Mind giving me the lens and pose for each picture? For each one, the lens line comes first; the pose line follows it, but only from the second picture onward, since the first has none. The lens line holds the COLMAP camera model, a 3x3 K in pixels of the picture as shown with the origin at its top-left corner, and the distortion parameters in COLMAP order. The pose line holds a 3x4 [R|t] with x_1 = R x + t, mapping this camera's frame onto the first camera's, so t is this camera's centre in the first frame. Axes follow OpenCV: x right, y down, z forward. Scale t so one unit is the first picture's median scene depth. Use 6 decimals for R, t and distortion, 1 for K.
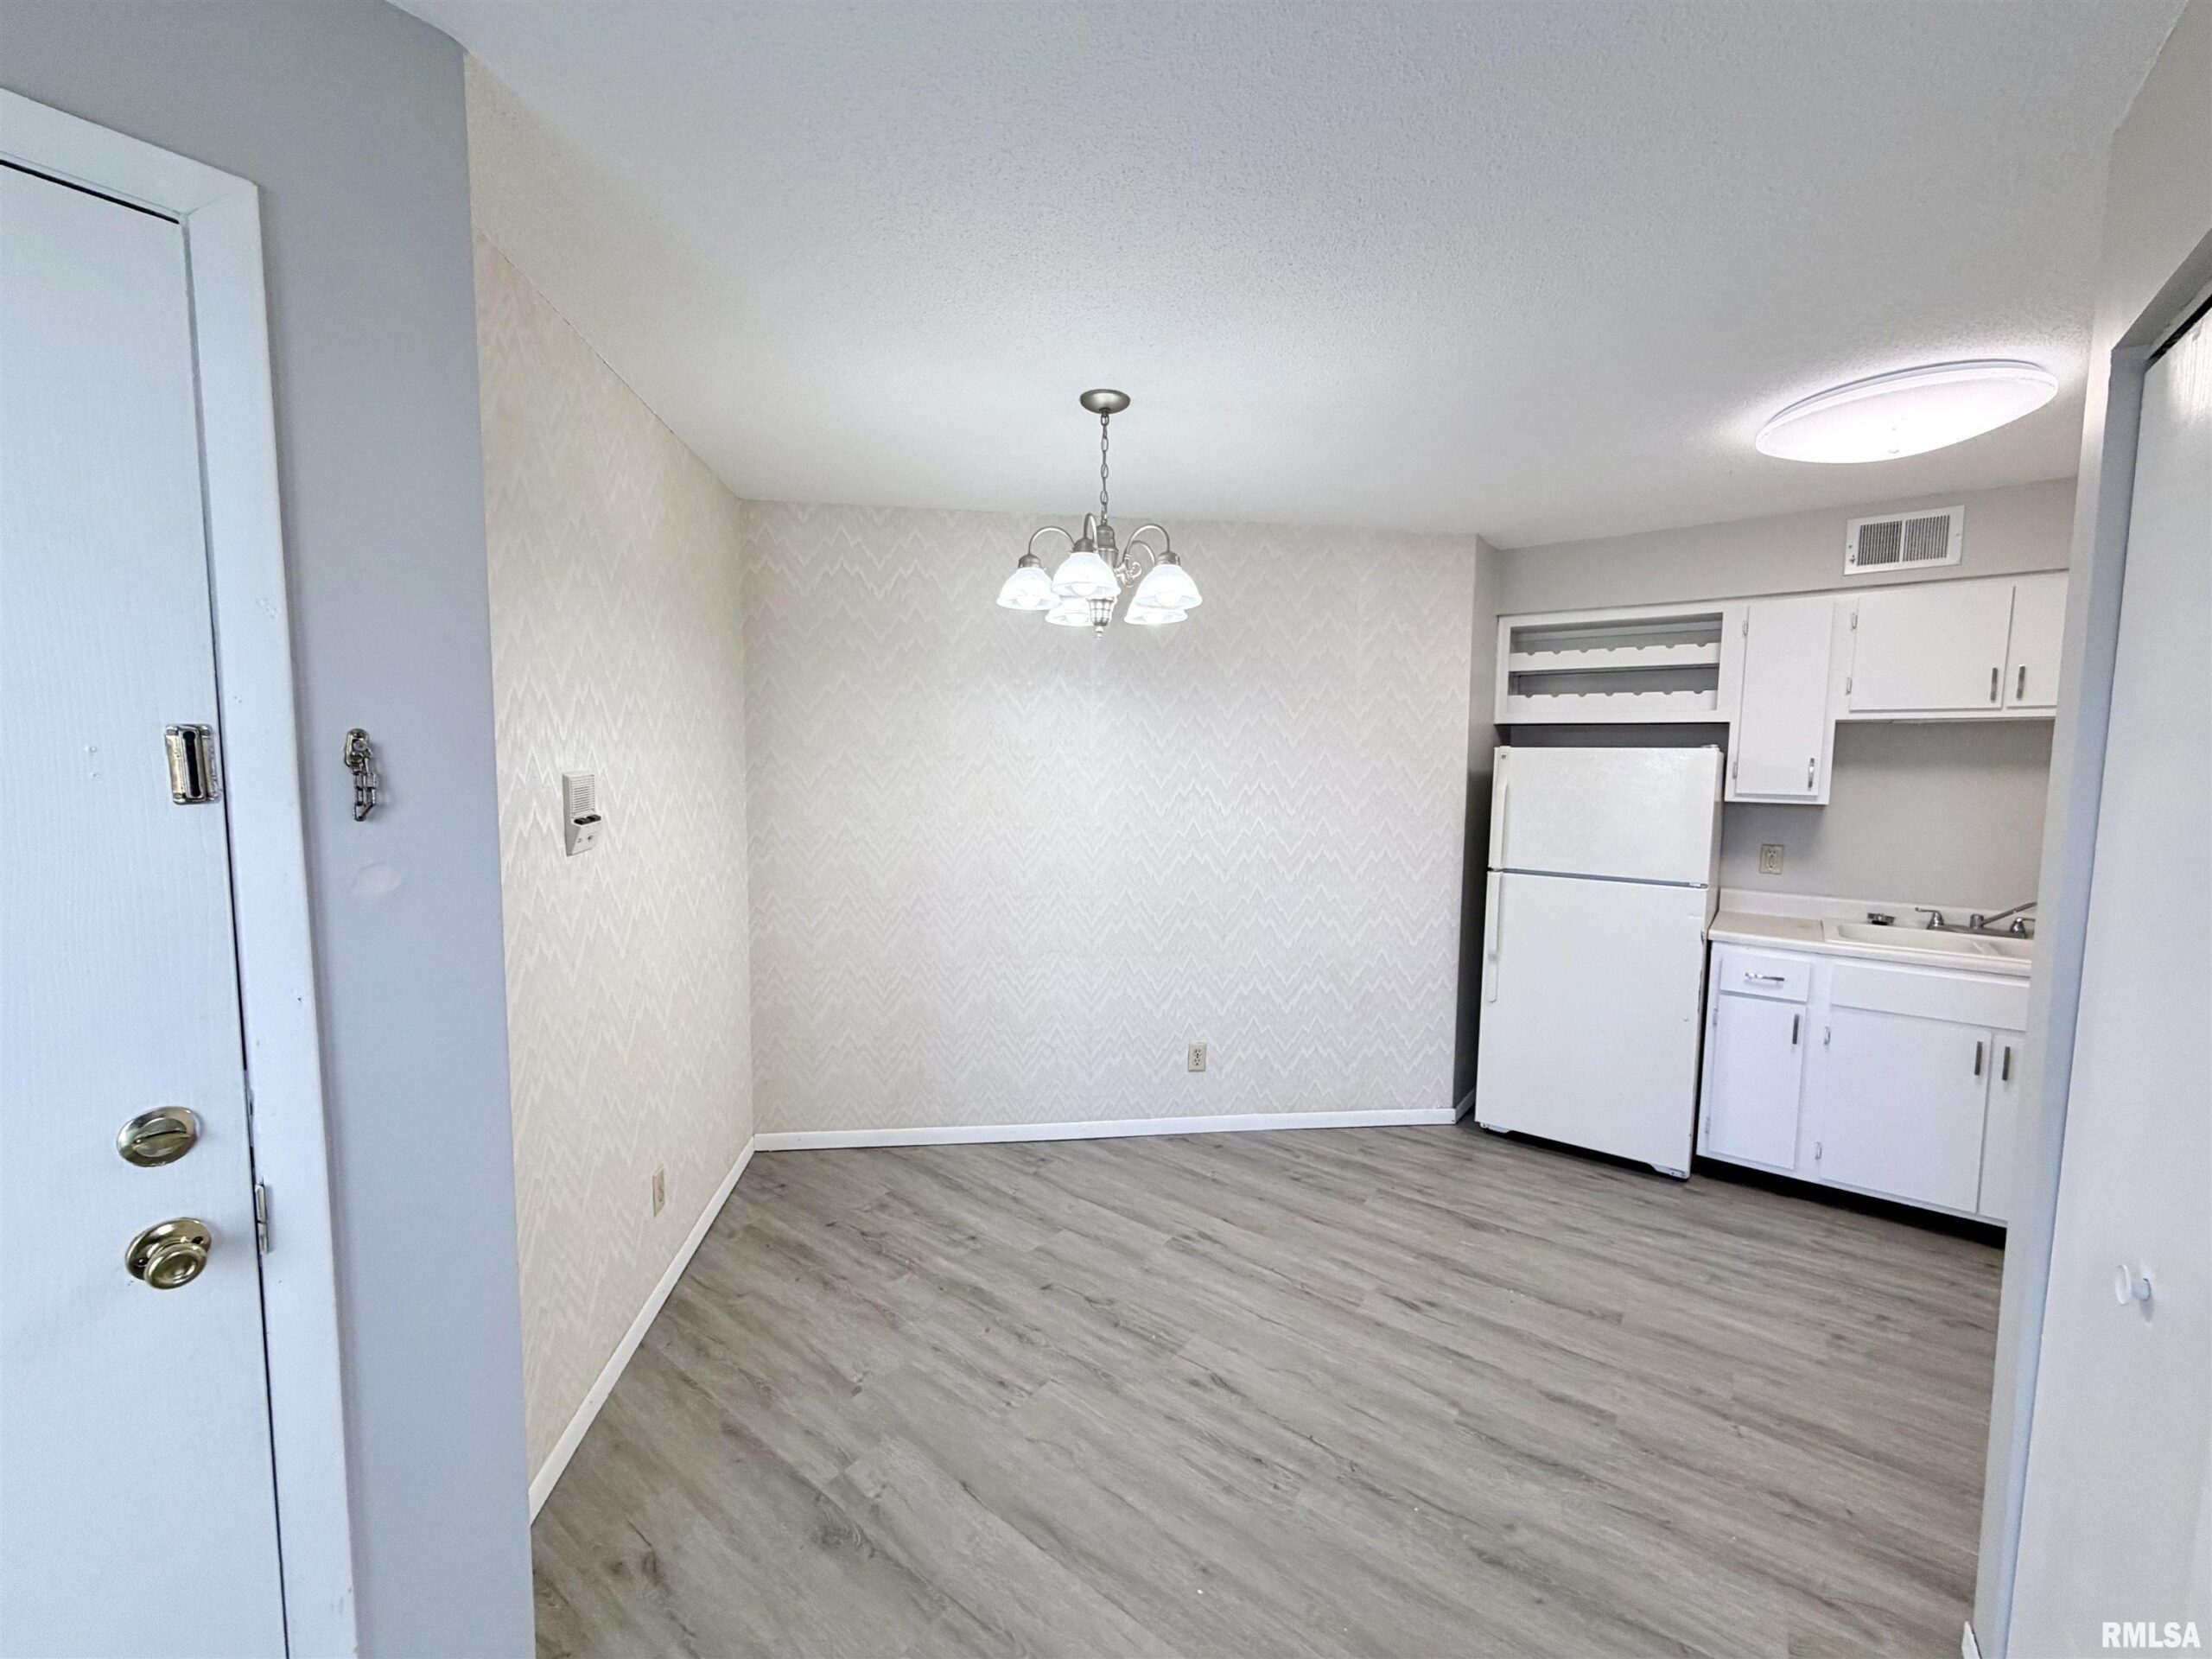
lens RADIAL K [[878.6, 0, 1095.2], [0, 878.6, 831.6], [0, 0, 1]] dist [0.000848, -0.000132]
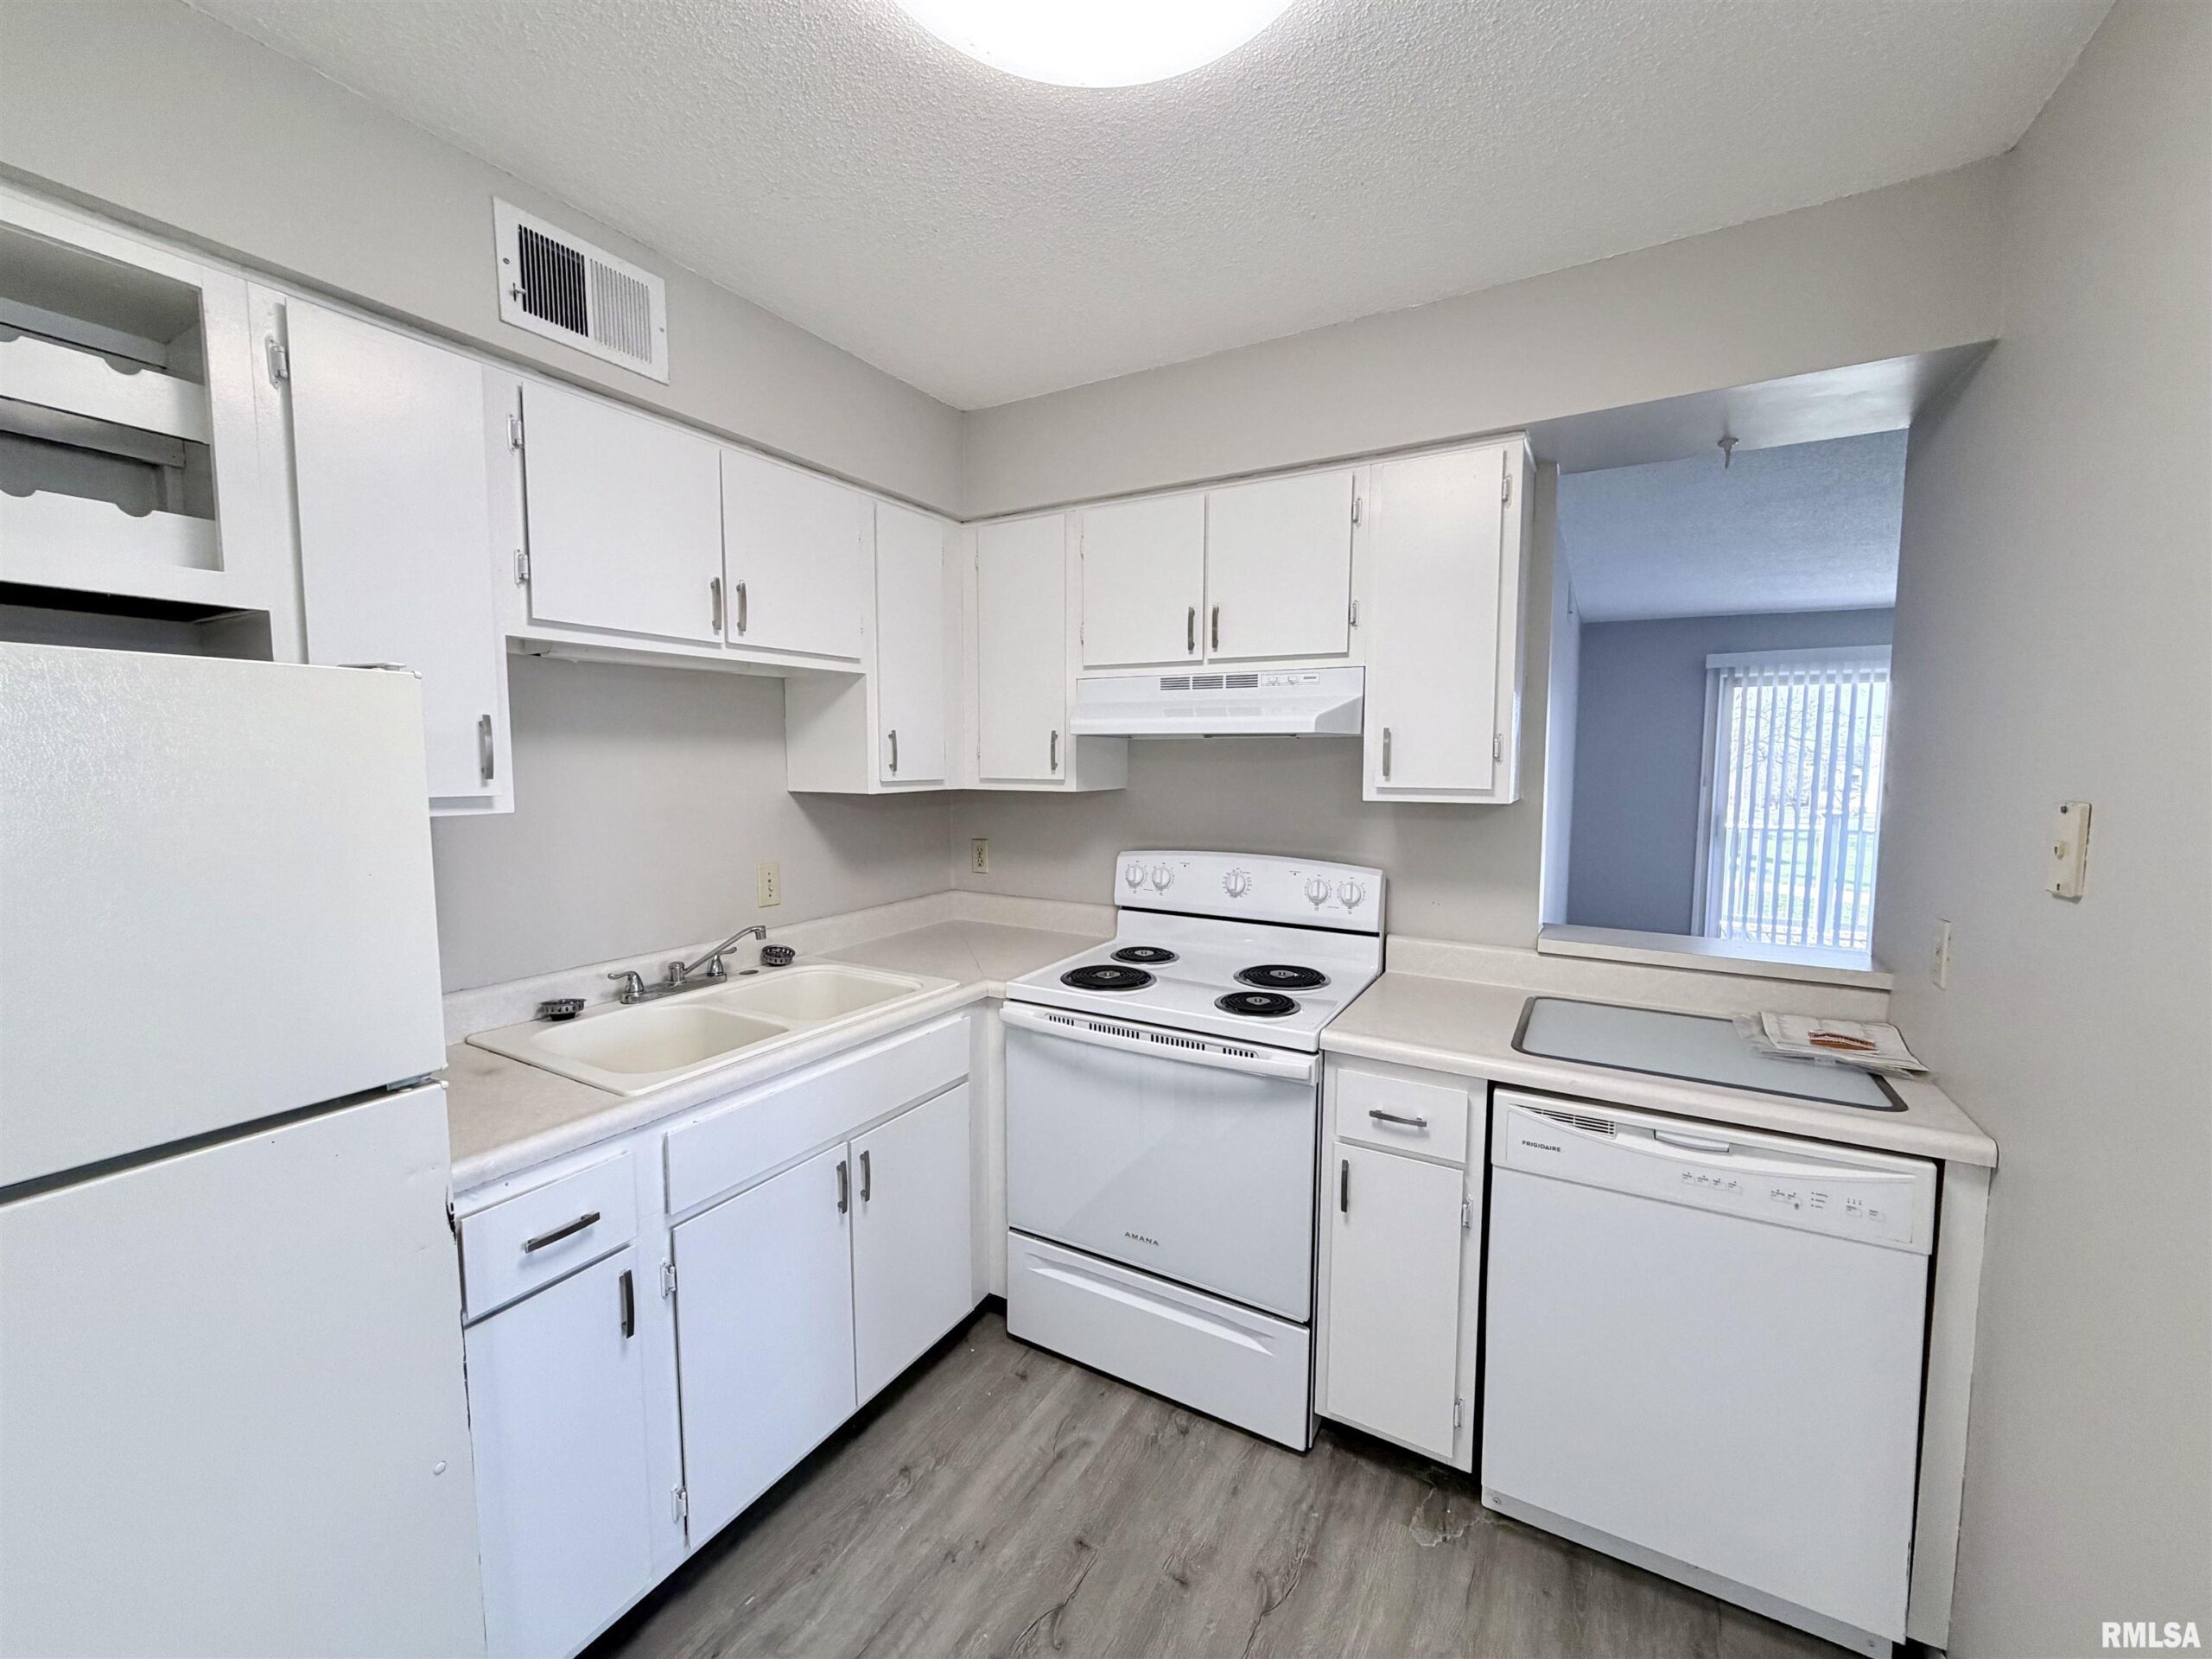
lens RADIAL K [[878.6, 0, 1095.2], [0, 878.6, 831.6], [0, 0, 1]] dist [0.000848, -0.000132]
pose [[-0.136251, -0.095160, 0.986093, 0.328948], [0.080957, 0.990977, 0.106818, -0.048580], [-0.987361, 0.094386, -0.127318, 0.780026]]
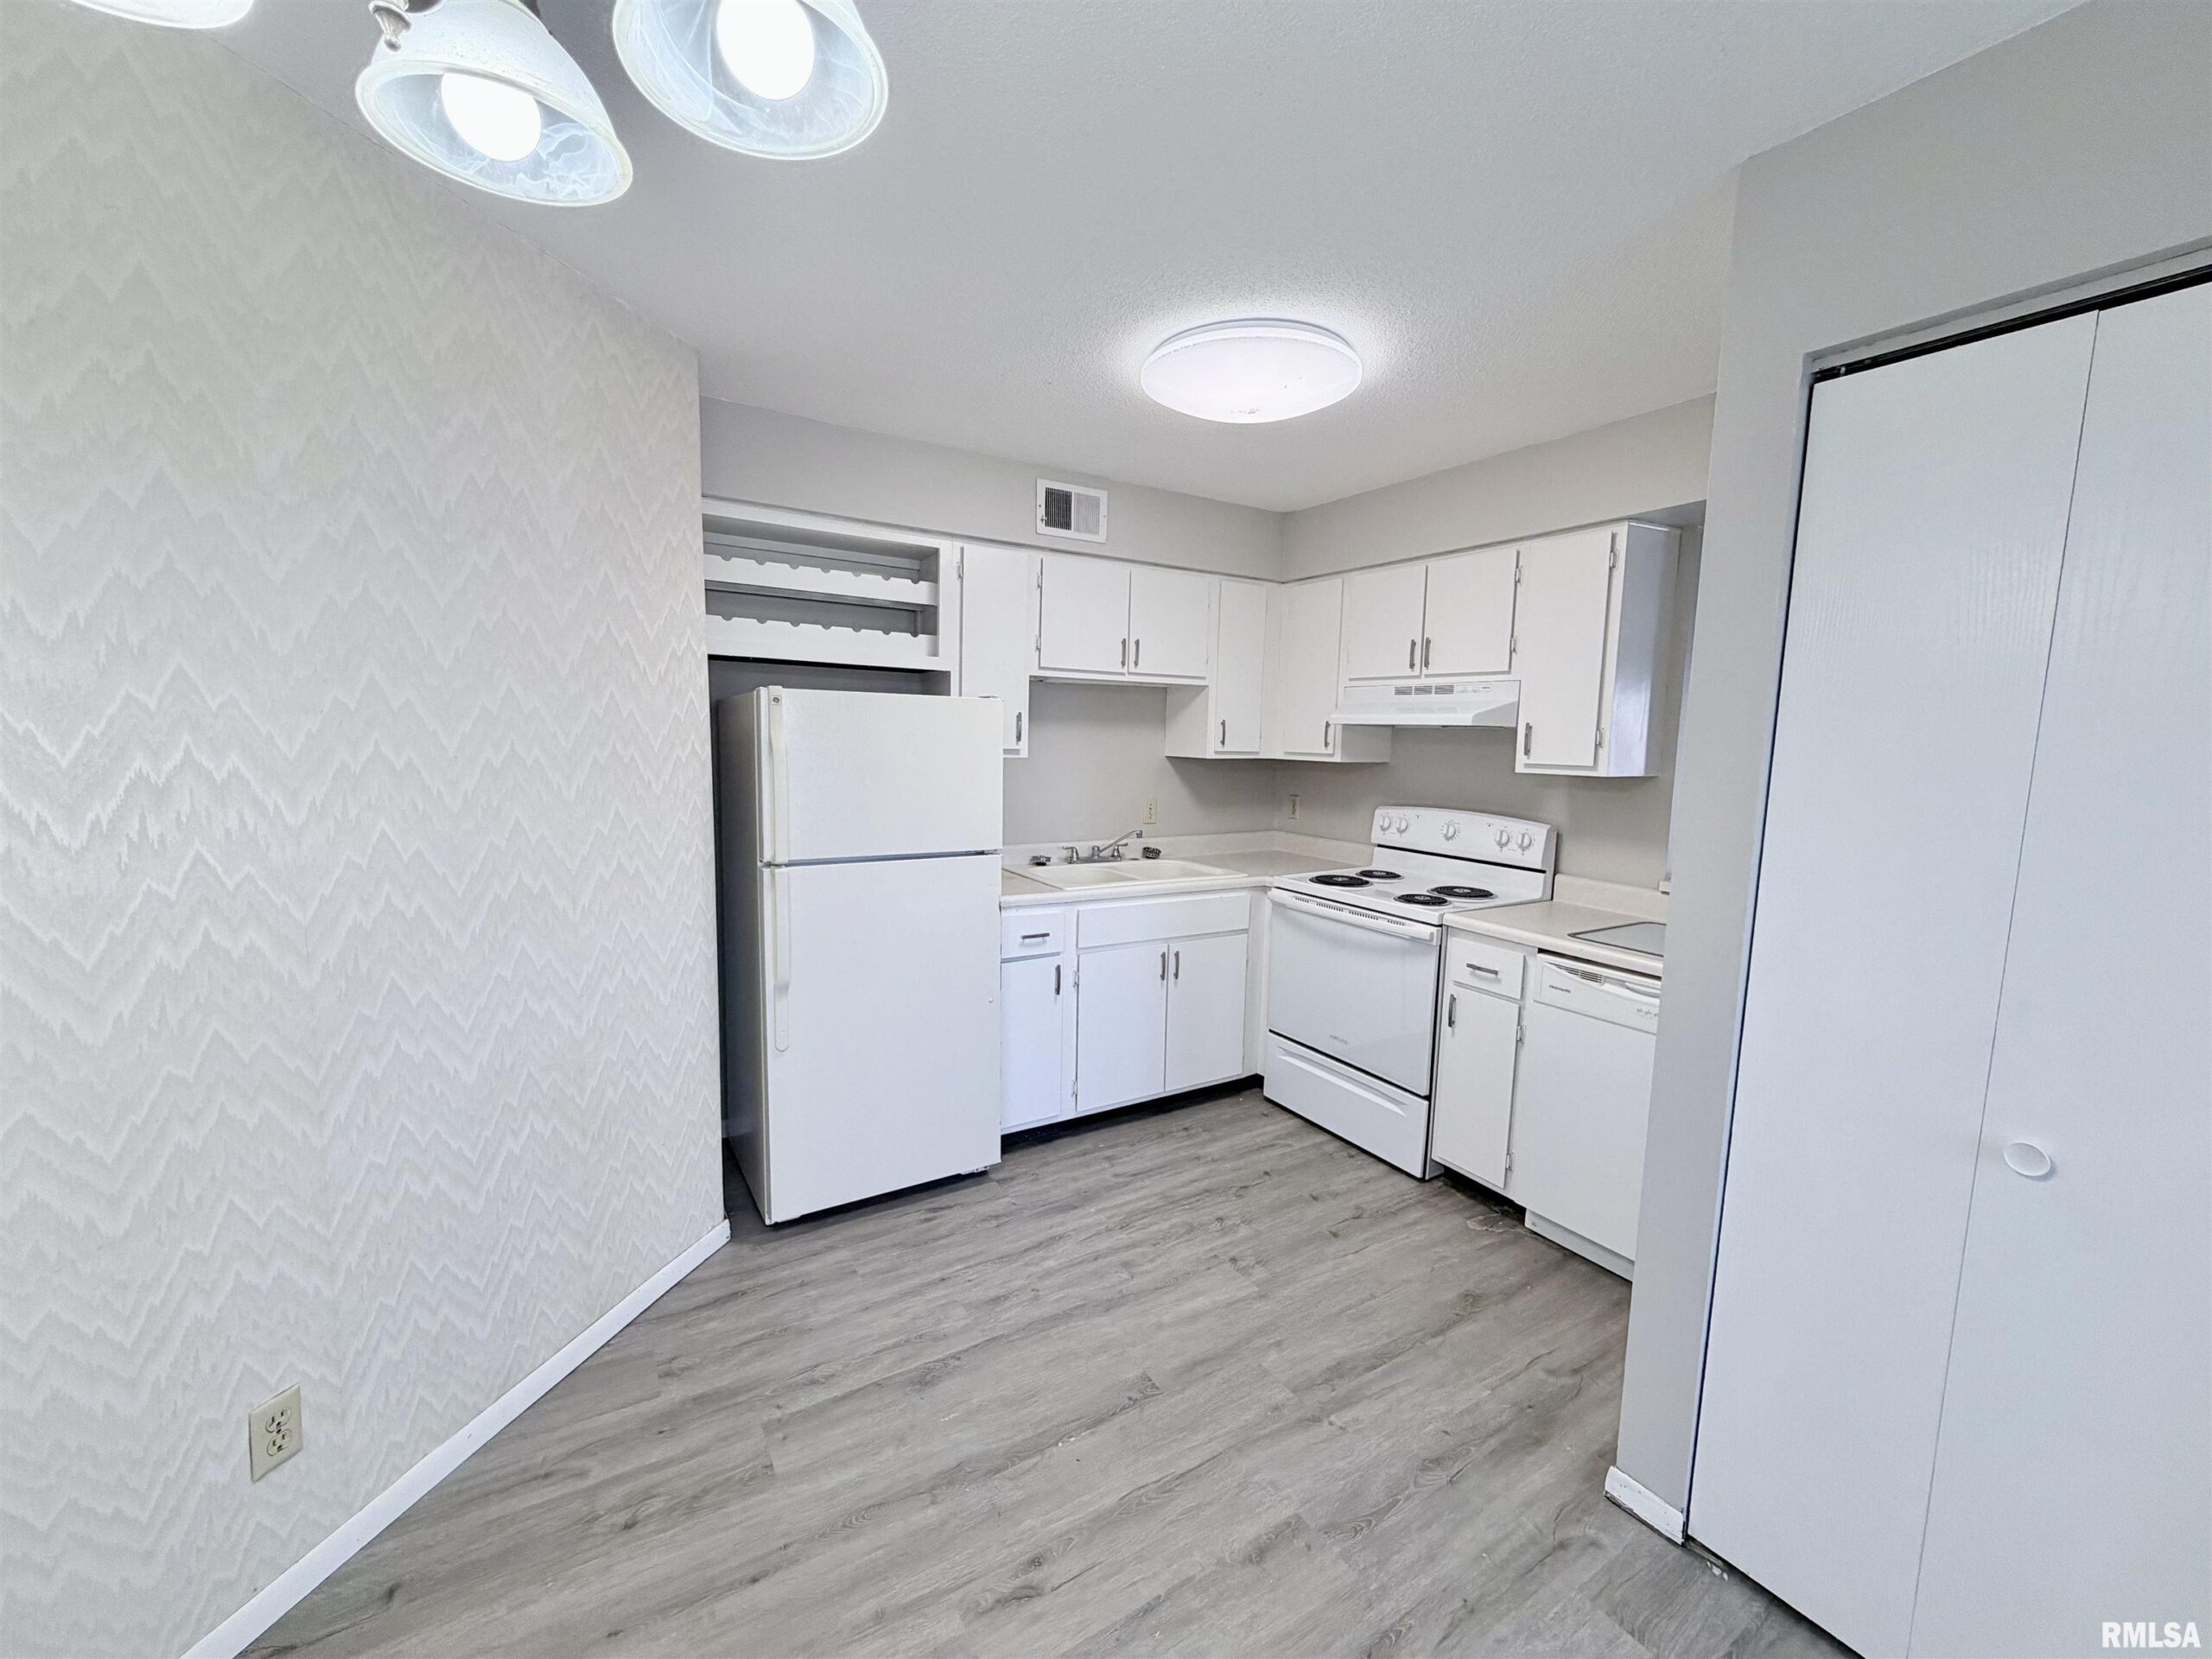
lens RADIAL K [[878.6, 0, 1095.2], [0, 878.6, 831.6], [0, 0, 1]] dist [0.000848, -0.000132]
pose [[0.353650, -0.105214, 0.929441, -0.111201], [0.059404, 0.994174, 0.089939, -0.034291], [-0.933489, 0.023406, 0.357840, 0.582028]]
